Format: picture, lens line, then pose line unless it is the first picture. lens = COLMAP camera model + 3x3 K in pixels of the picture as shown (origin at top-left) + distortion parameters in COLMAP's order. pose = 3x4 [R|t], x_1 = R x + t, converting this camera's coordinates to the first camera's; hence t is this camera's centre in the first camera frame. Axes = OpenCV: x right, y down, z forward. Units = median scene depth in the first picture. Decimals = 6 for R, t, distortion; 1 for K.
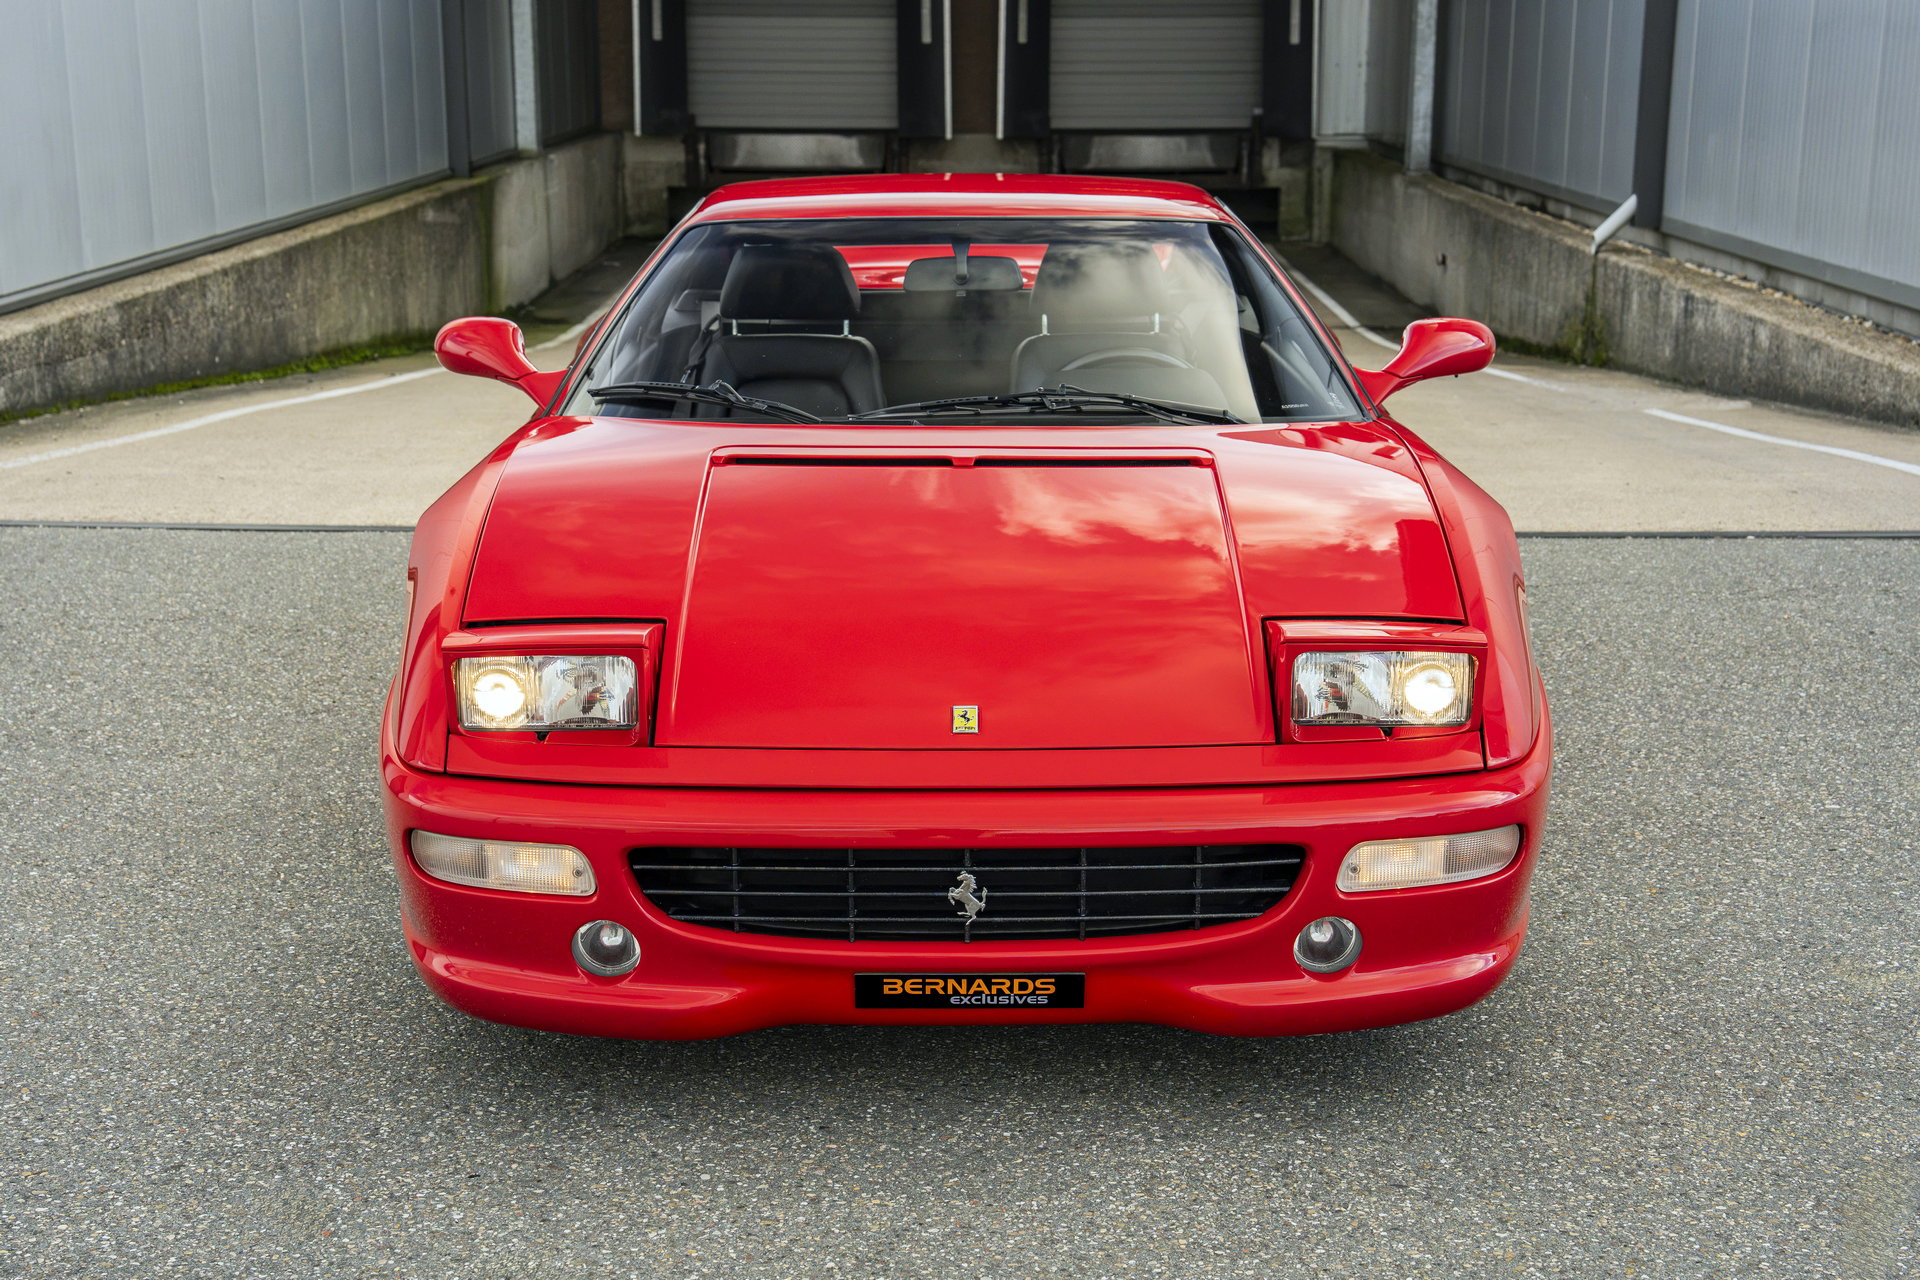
lens RADIAL K [[2770.9, 0, 963.8], [0, 2770.9, 638.3], [0, 0, 1]] dist [0.152603, 0.097434]
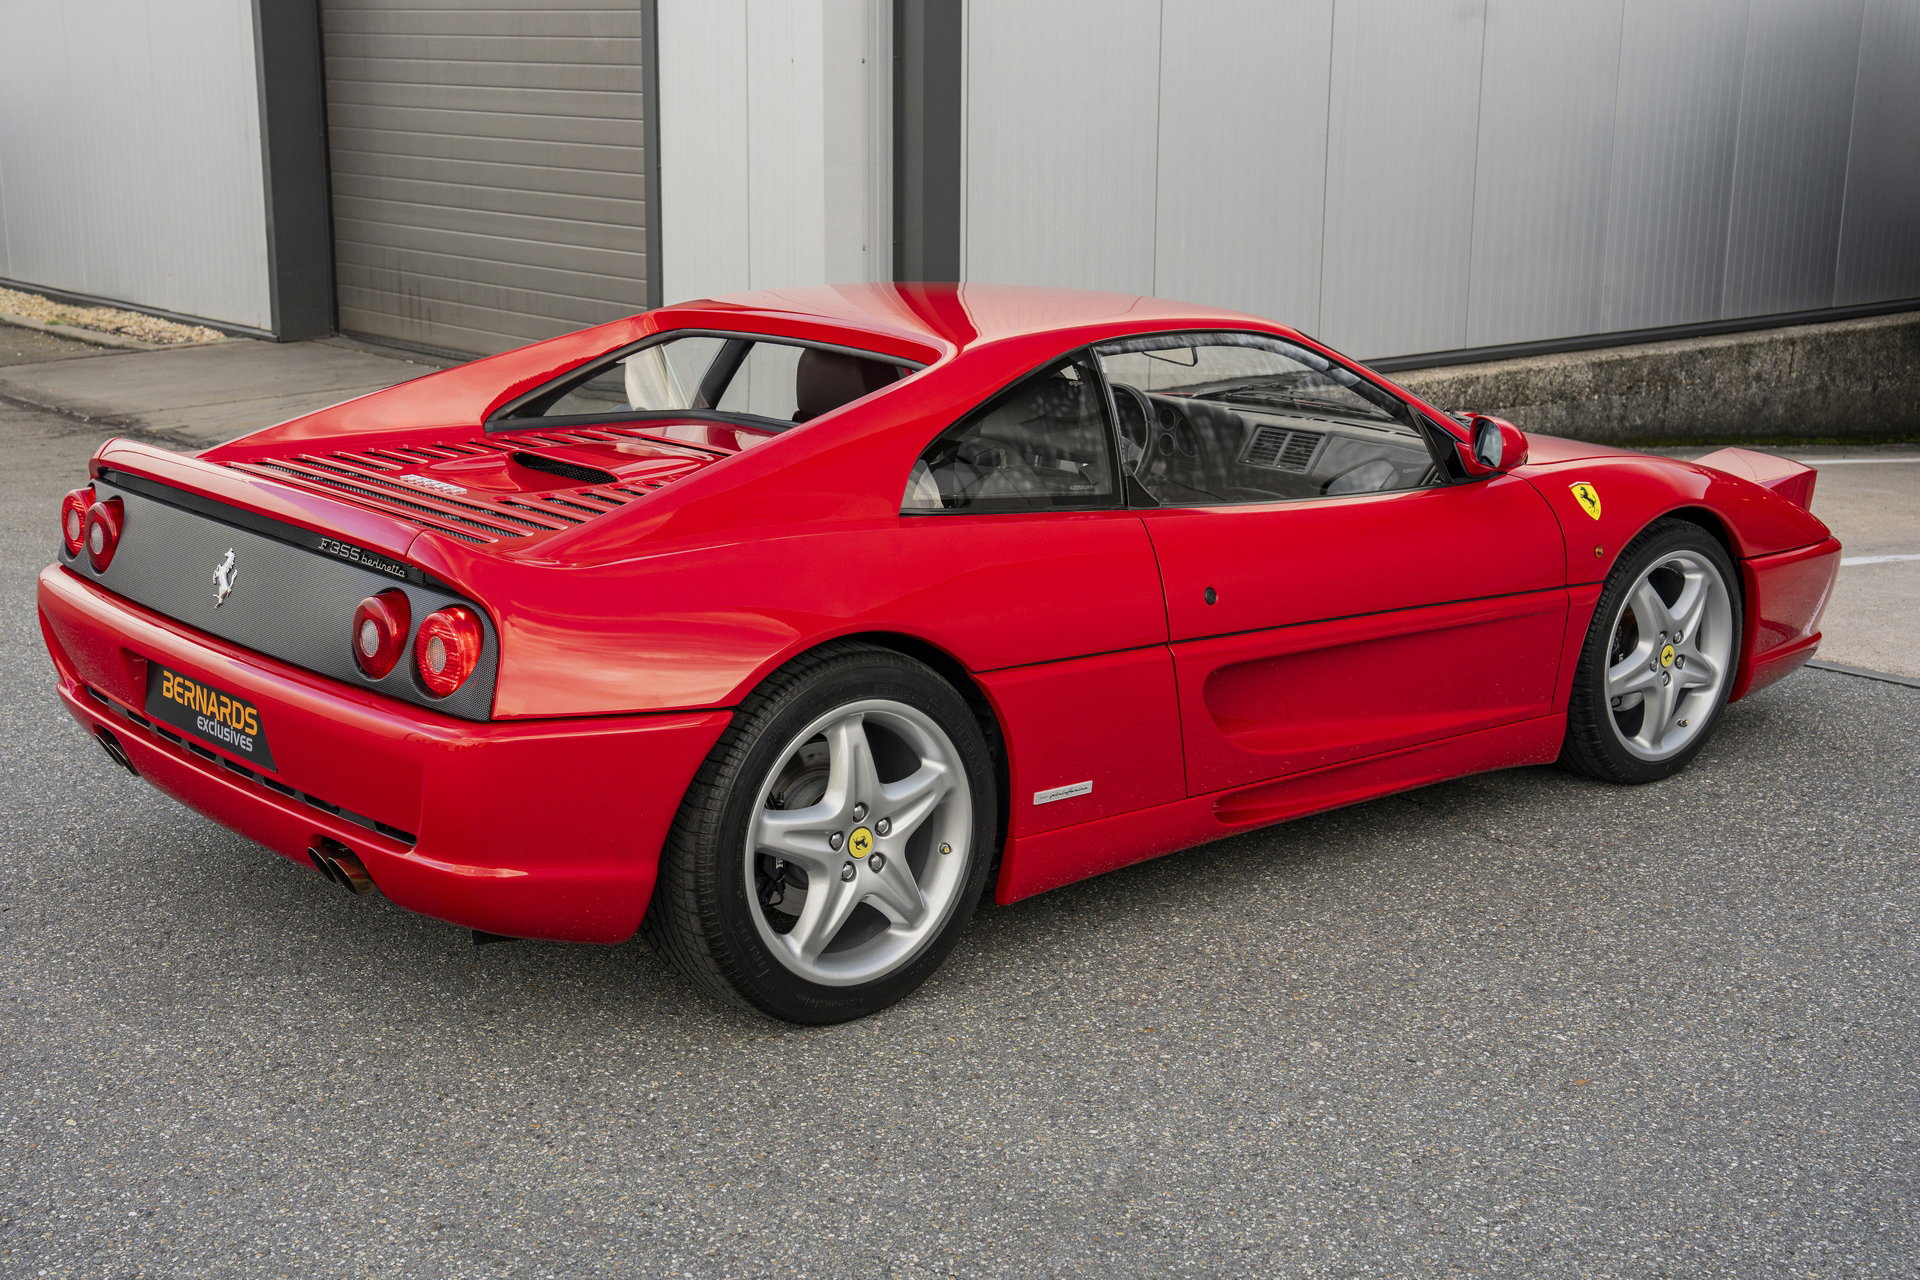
lens RADIAL K [[2564.0, 0, 957.2], [0, 2564.0, 667.5], [0, 0, 1]] dist [0.193993, -0.048314]
pose [[0.651527, 0.176942, -0.737702, 0.524398], [-0.175567, 0.981188, 0.080286, -0.059700], [0.738031, 0.077208, 0.670336, 0.189205]]
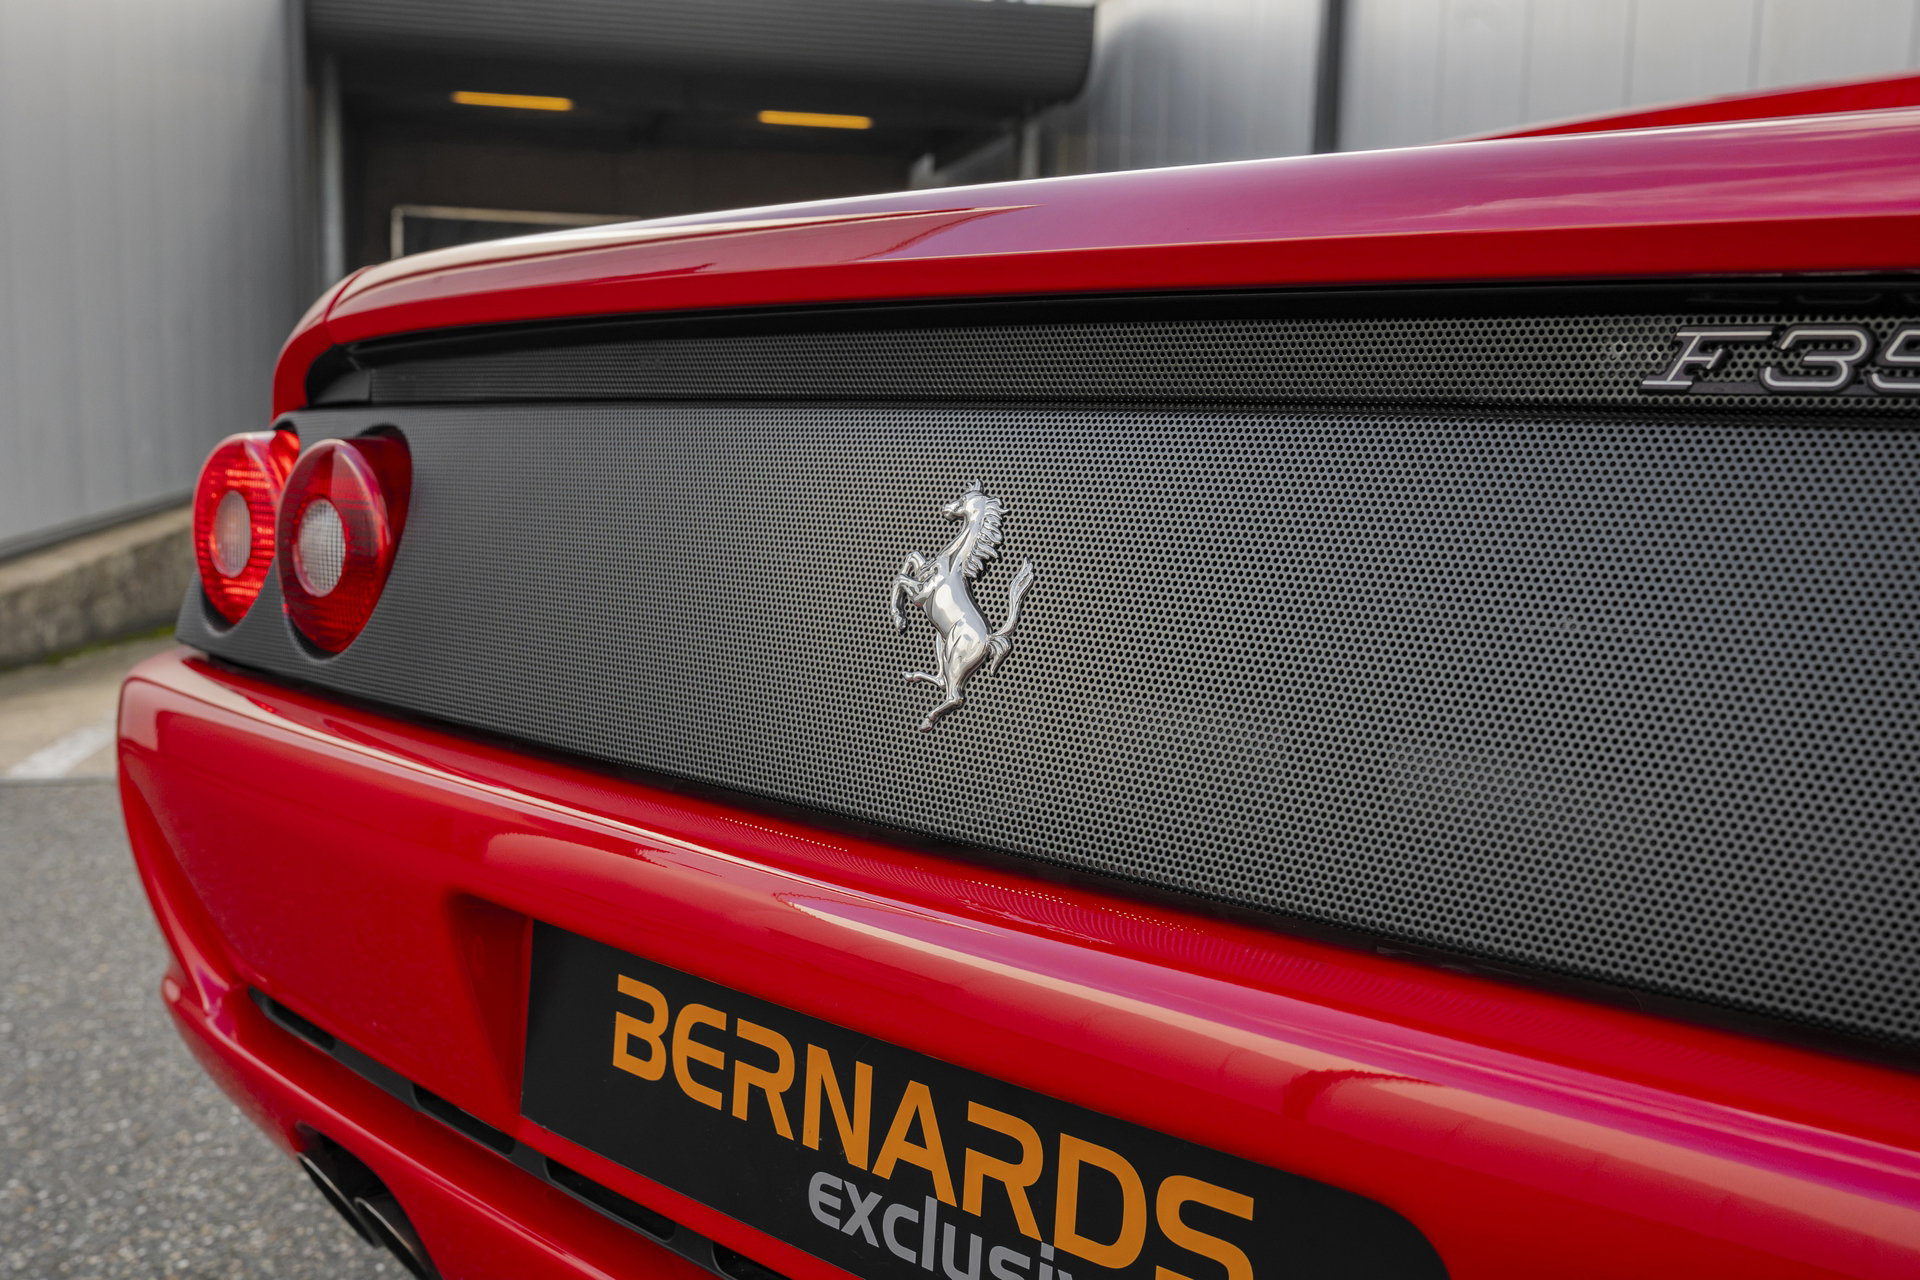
lens RADIAL K [[1804.0, 0, 967.5], [0, 1804.0, 620.3], [0, 0, 1]] dist [-0.048492, 0.173700]
pose [[0.748747, 0.078592, -0.658181, 0.051650], [-0.152713, 0.986688, -0.055907, 0.002285], [0.645025, 0.142373, 0.750781, 0.383388]]
